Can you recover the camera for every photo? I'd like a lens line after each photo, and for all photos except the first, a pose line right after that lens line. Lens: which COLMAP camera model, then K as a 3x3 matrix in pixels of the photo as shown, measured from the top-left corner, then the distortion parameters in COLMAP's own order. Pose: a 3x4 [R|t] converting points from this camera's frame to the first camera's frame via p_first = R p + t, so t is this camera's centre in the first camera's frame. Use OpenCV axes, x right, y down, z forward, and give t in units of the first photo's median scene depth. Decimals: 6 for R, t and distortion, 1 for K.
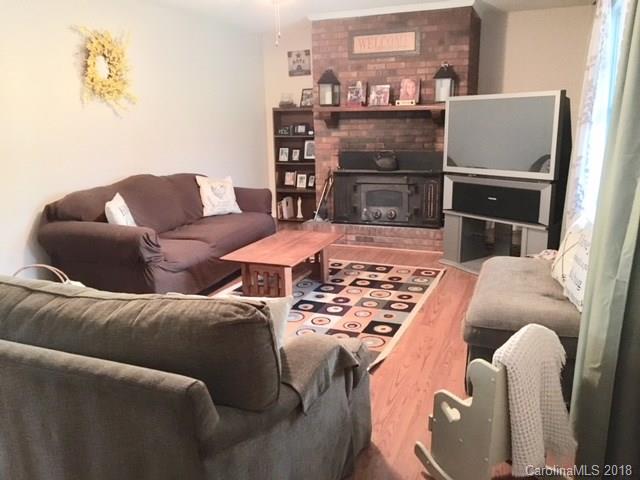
lens RADIAL K [[542.8, 0, 320.1], [0, 542.8, 239.5], [0, 0, 1]] dist [0.043643, -0.031475]
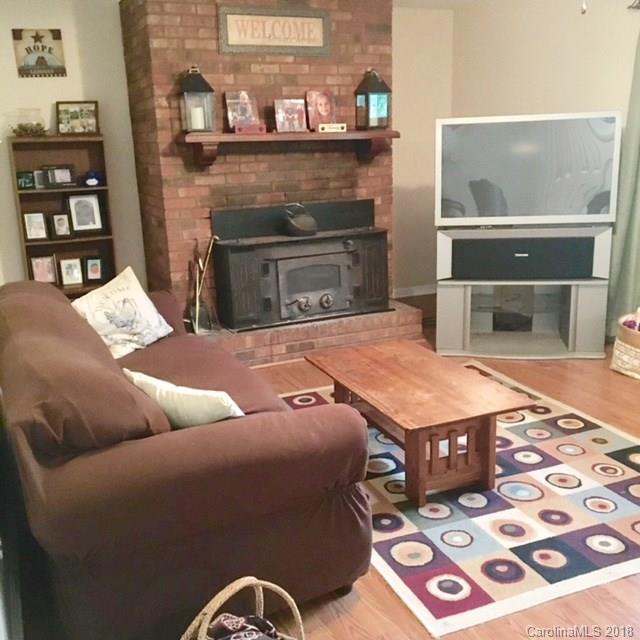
lens RADIAL K [[720.3, 0, 321.3], [0, 720.3, 323.0], [0, 0, 1]] dist [0.032155, 0.000000]
pose [[0.697016, -0.178860, 0.694390, -0.471117], [0.175582, 0.981483, 0.076563, -0.086941], [-0.695226, 0.068557, 0.715514, 0.391839]]
